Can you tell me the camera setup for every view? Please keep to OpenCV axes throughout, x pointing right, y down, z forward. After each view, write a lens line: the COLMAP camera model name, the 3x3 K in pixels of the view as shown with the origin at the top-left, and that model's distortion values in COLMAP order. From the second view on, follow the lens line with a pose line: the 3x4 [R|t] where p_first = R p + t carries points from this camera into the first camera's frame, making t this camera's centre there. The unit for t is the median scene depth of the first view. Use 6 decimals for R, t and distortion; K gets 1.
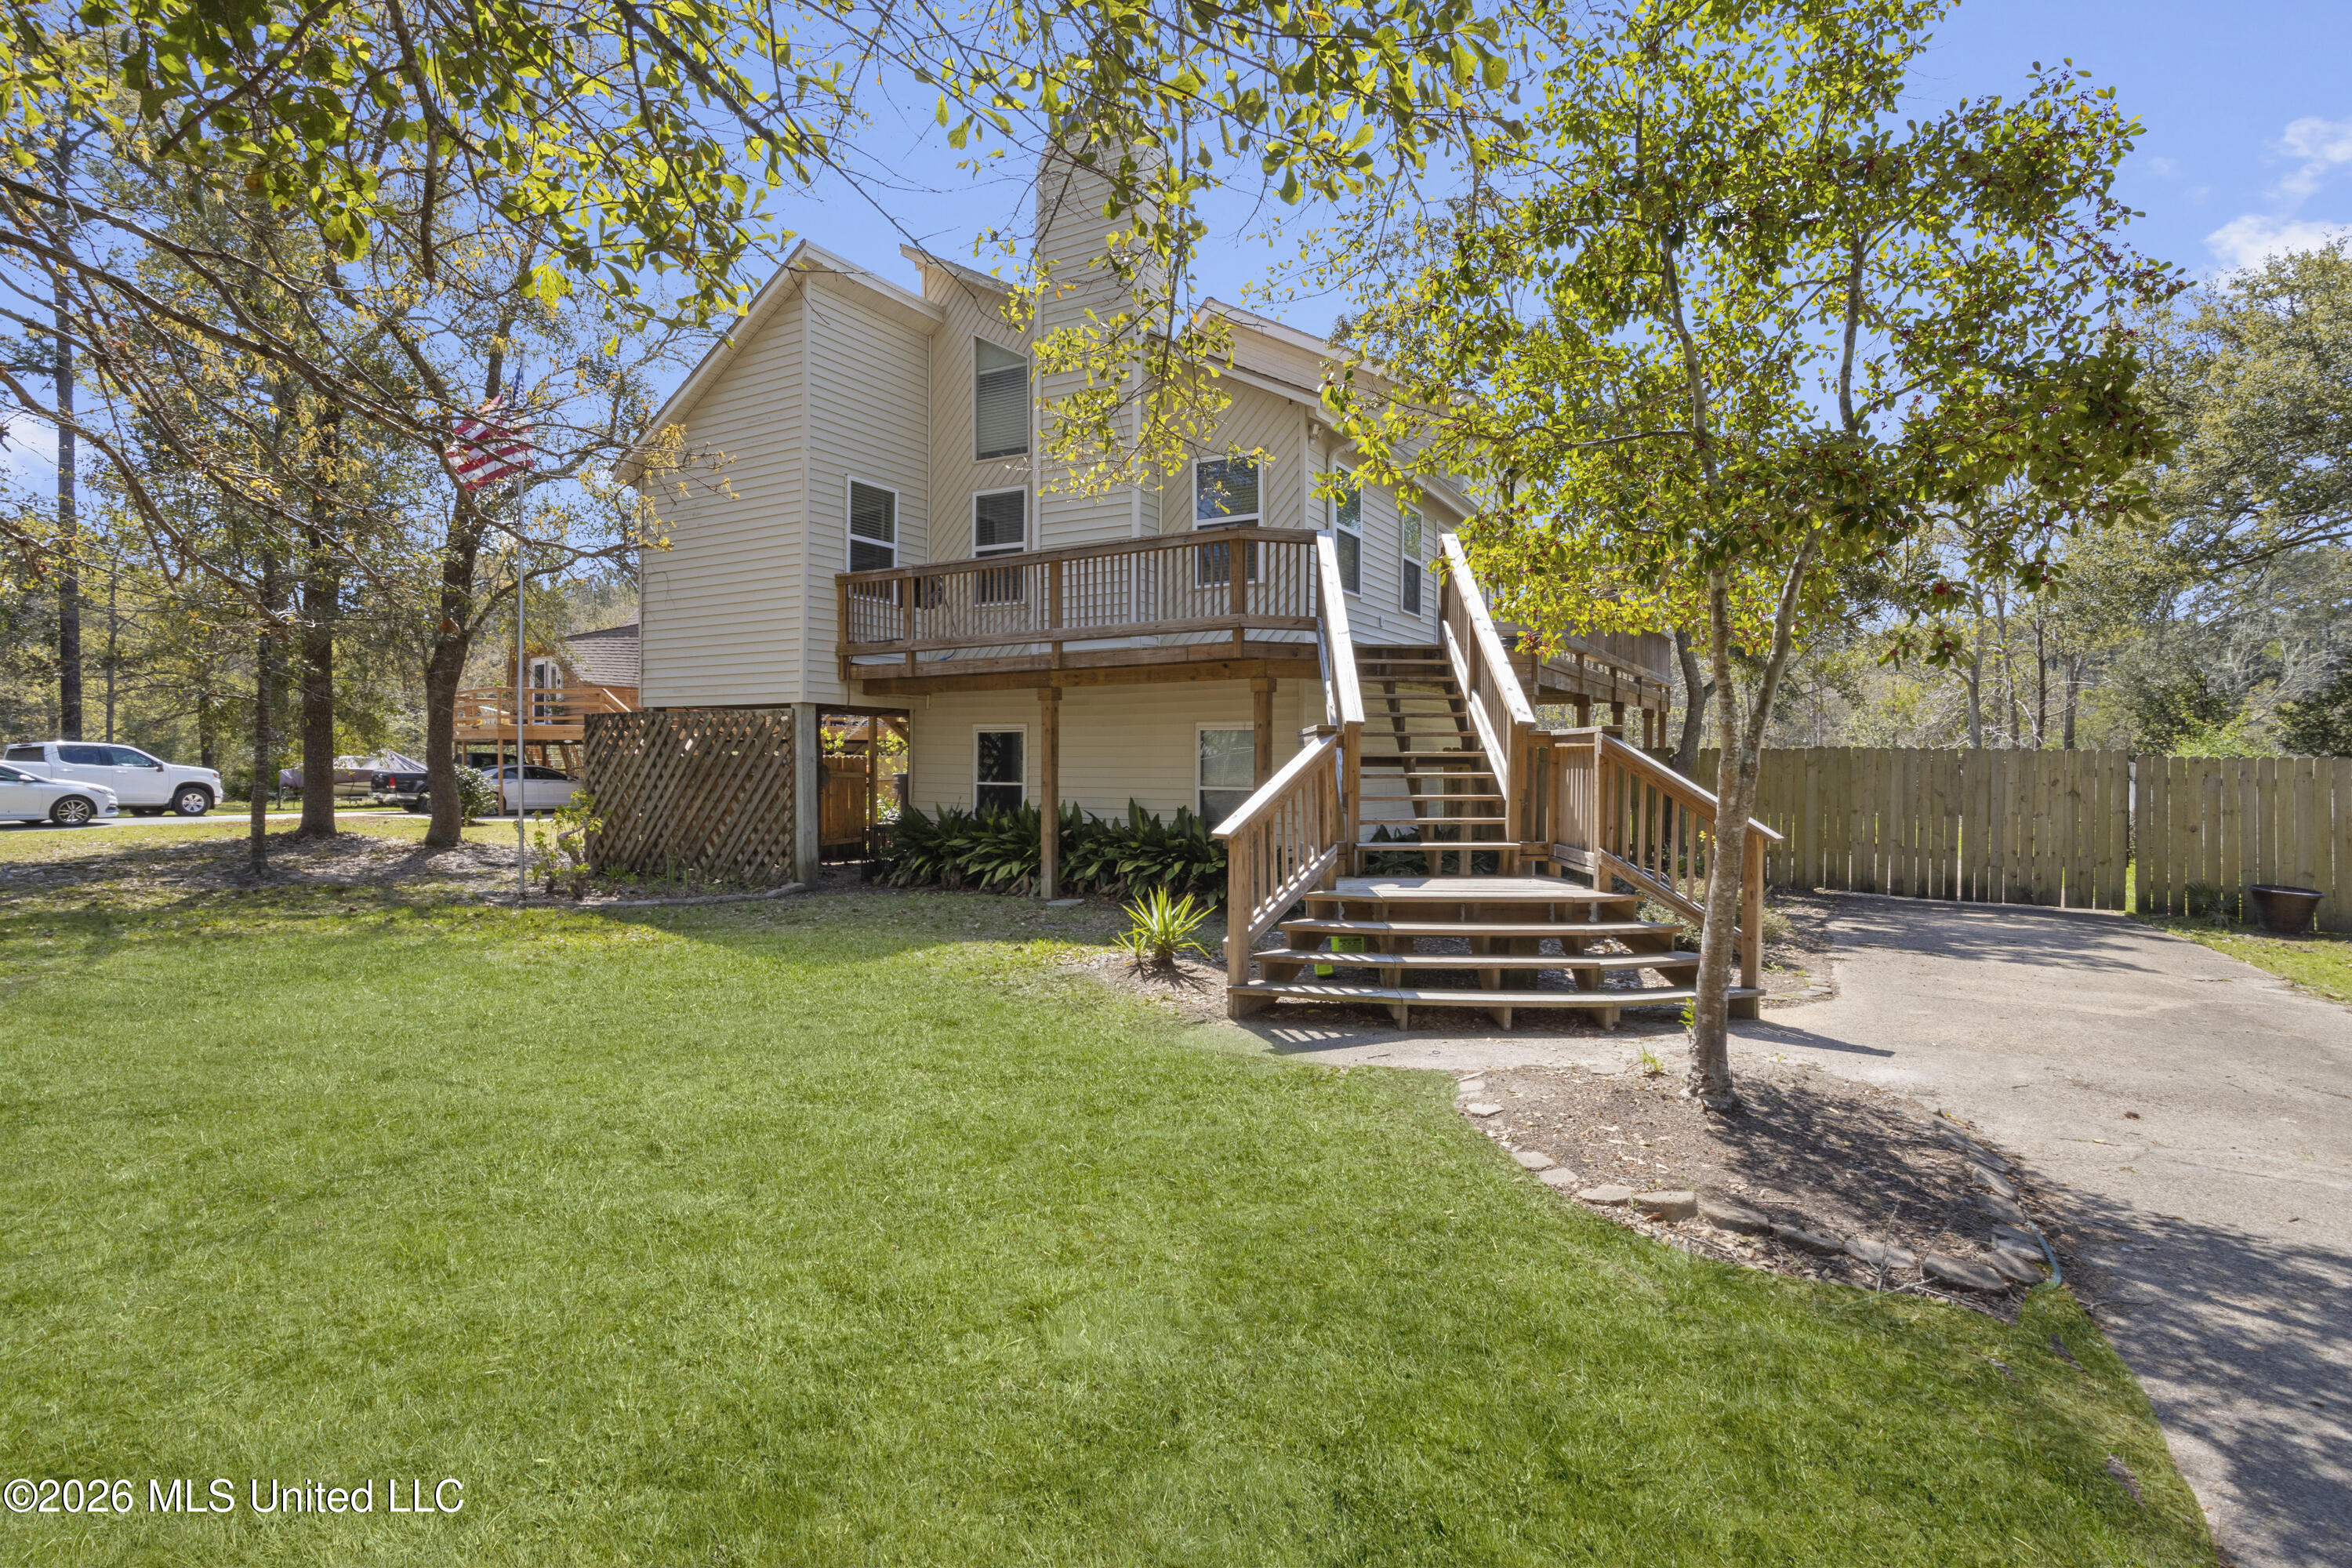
lens RADIAL K [[1126.2, 0, 1166.5], [0, 1126.2, 779.8], [0, 0, 1]] dist [-0.056564, 0.035156]
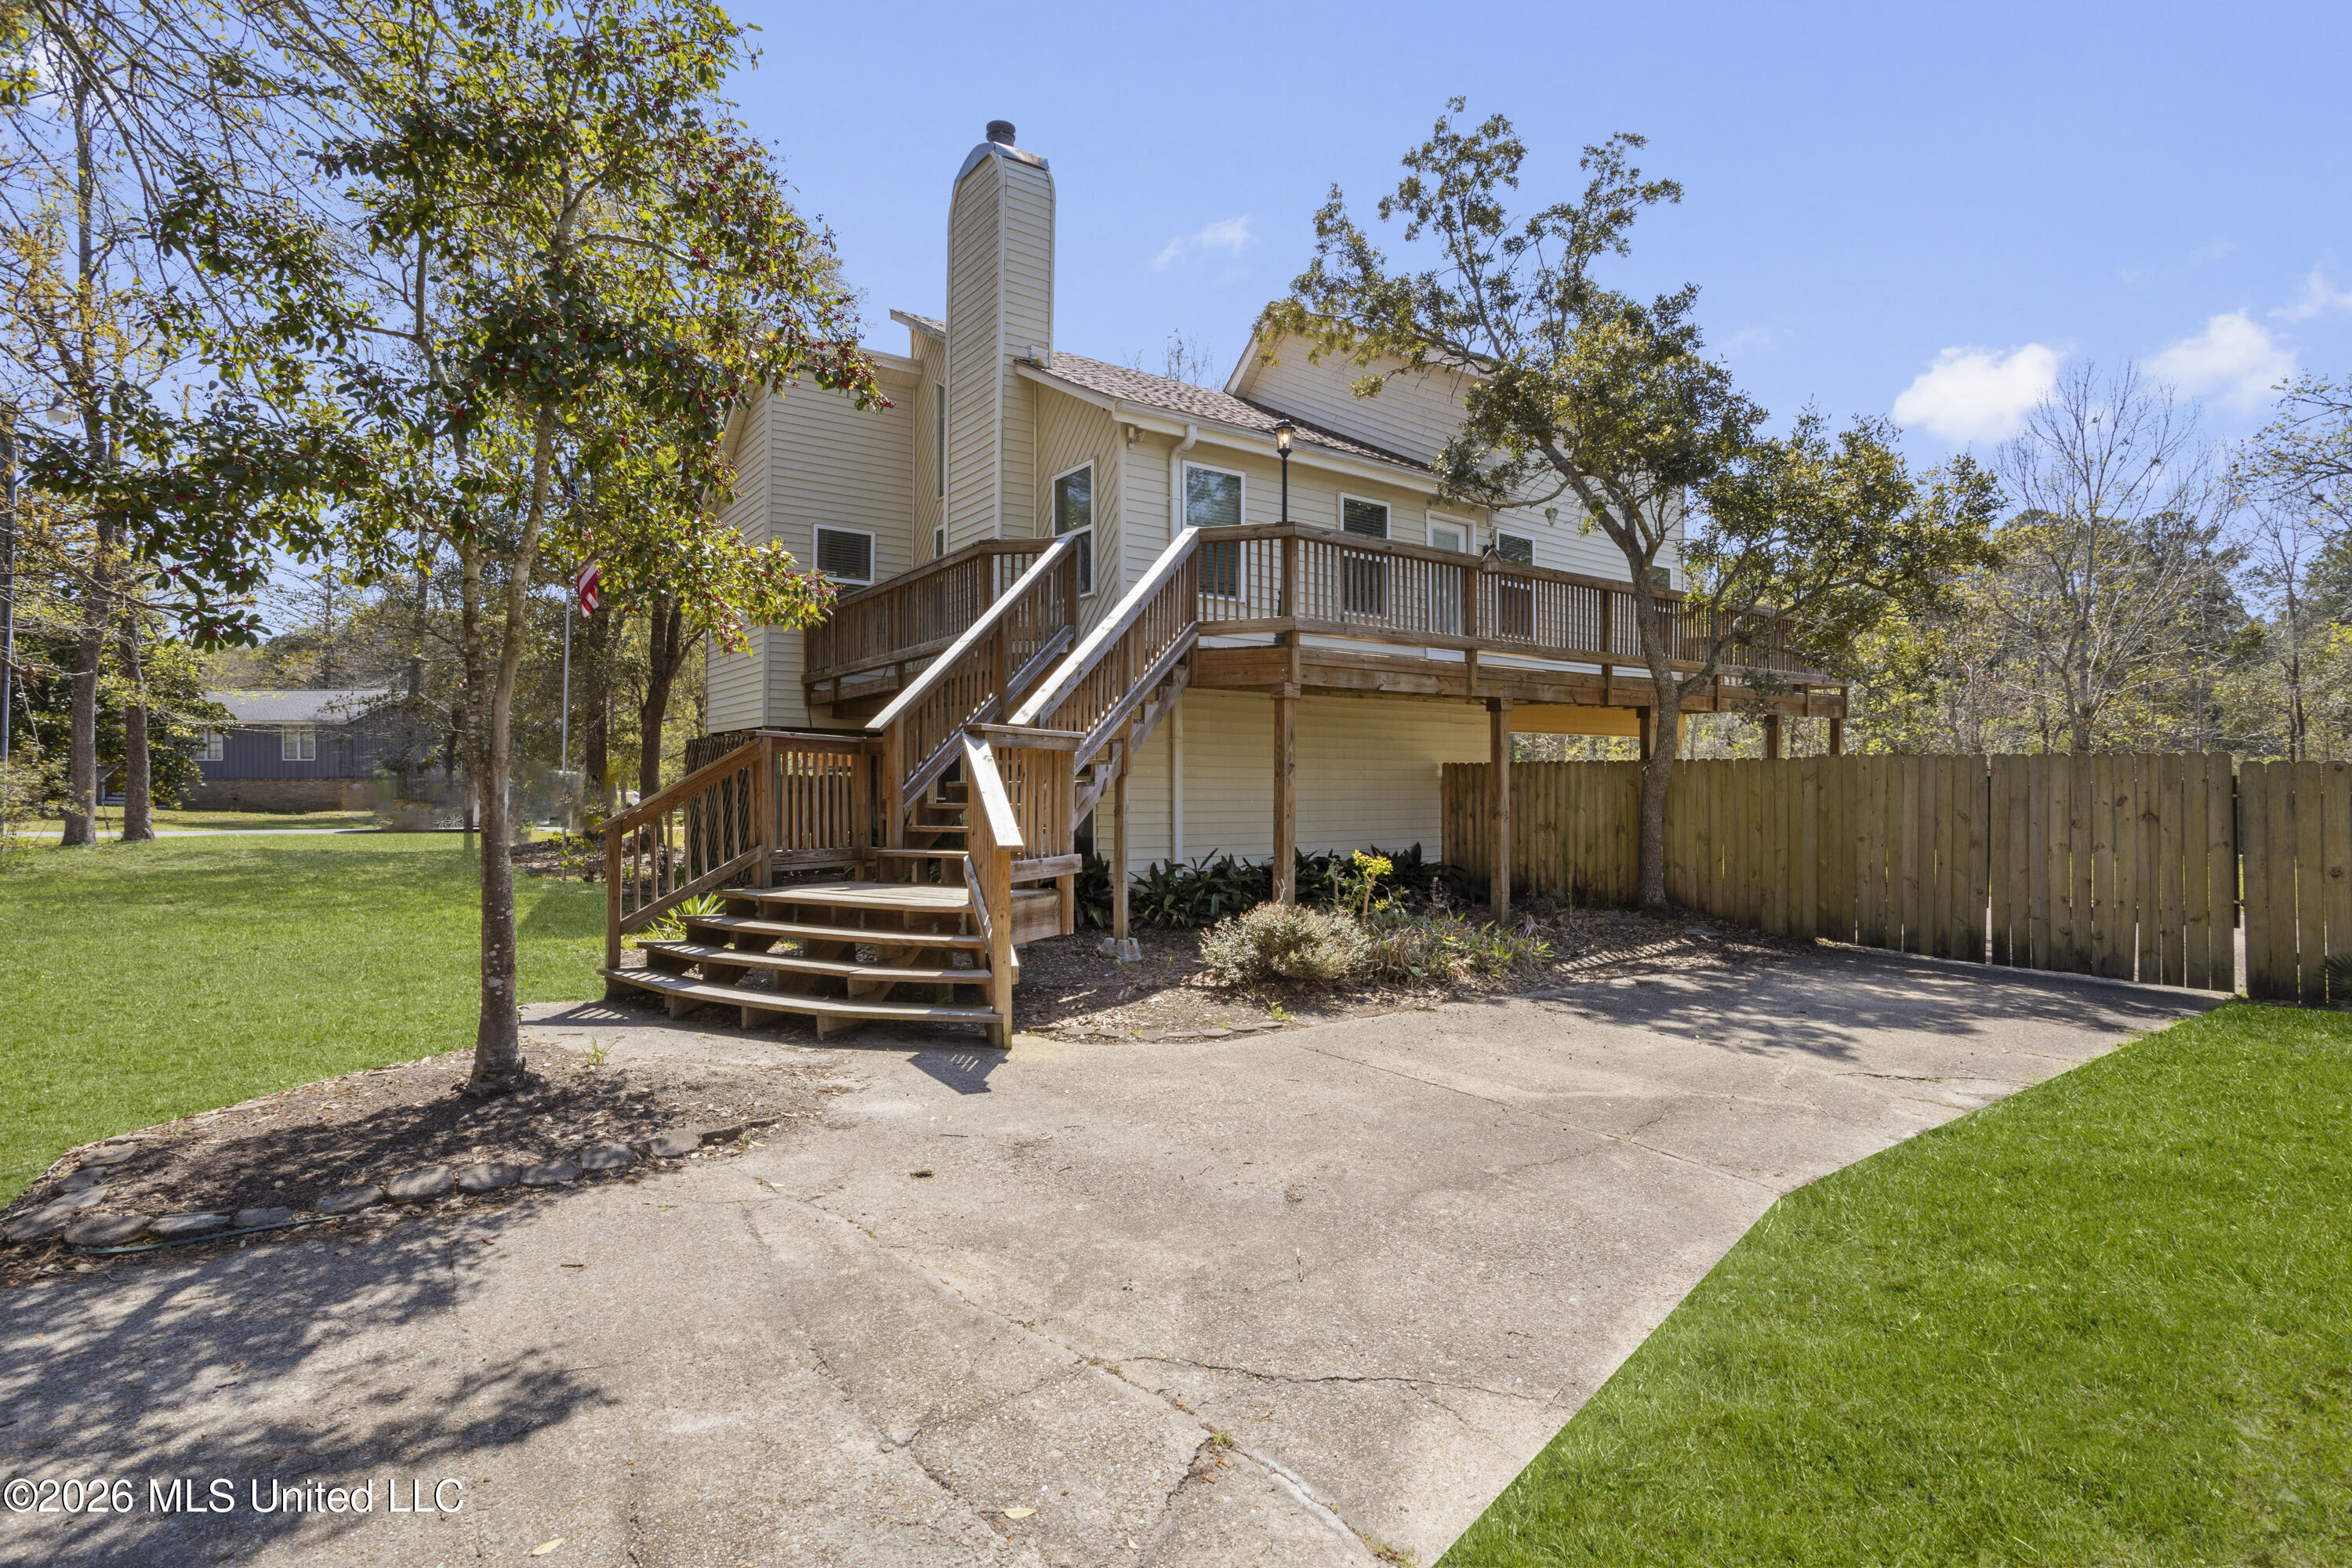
lens RADIAL K [[1126.2, 0, 1166.5], [0, 1126.2, 779.8], [0, 0, 1]] dist [-0.056564, 0.035156]
pose [[0.909787, -0.000919, -0.415074, 1.732371], [-0.008084, 0.999769, -0.019932, 0.029444], [0.414996, 0.021489, 0.909569, 0.383094]]
